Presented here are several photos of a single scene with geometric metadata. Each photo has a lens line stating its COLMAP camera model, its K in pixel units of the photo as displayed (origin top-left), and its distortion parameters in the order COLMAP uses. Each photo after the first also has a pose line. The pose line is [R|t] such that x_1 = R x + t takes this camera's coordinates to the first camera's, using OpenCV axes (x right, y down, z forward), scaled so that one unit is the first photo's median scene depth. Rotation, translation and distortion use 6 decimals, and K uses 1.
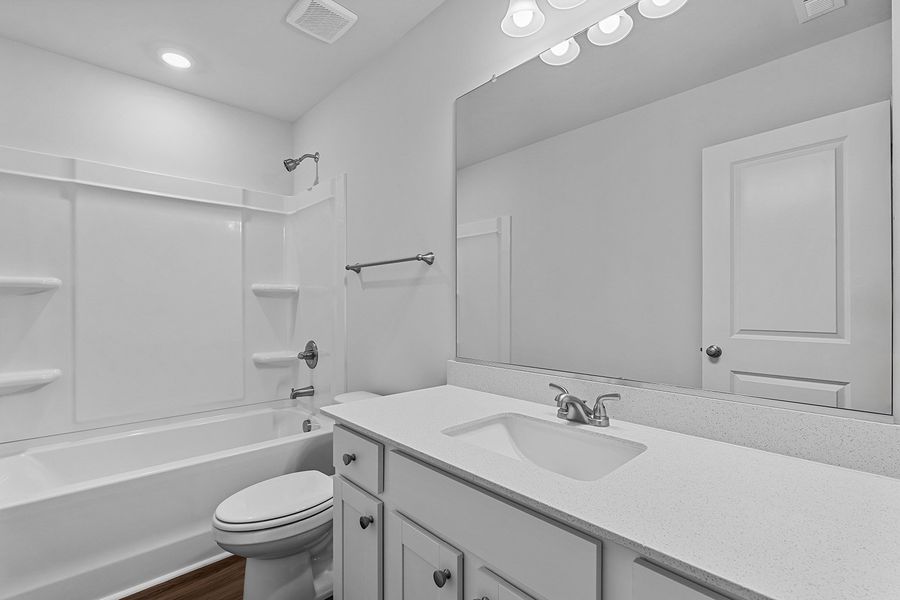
lens RADIAL K [[406.9, 0, 447.8], [0, 406.9, 301.5], [0, 0, 1]] dist [-0.000765, -0.000031]
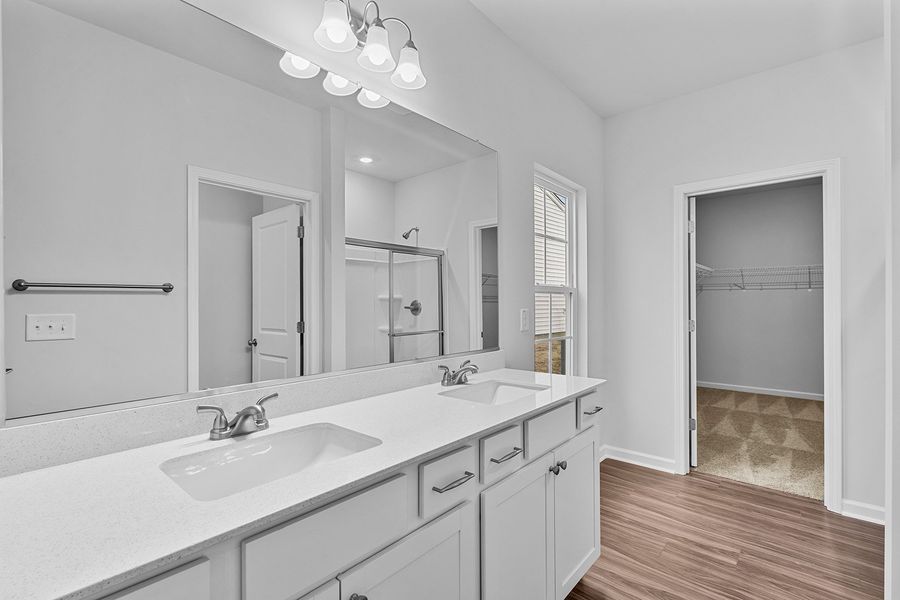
lens RADIAL K [[406.9, 0, 447.8], [0, 406.9, 302.8], [0, 0, 1]] dist [-0.000765, -0.000031]
pose [[-0.101383, 0.002848, 0.994843, -0.689703], [-0.007542, 0.999965, -0.003631, -0.012368], [-0.994819, -0.007871, -0.101358, 0.641616]]
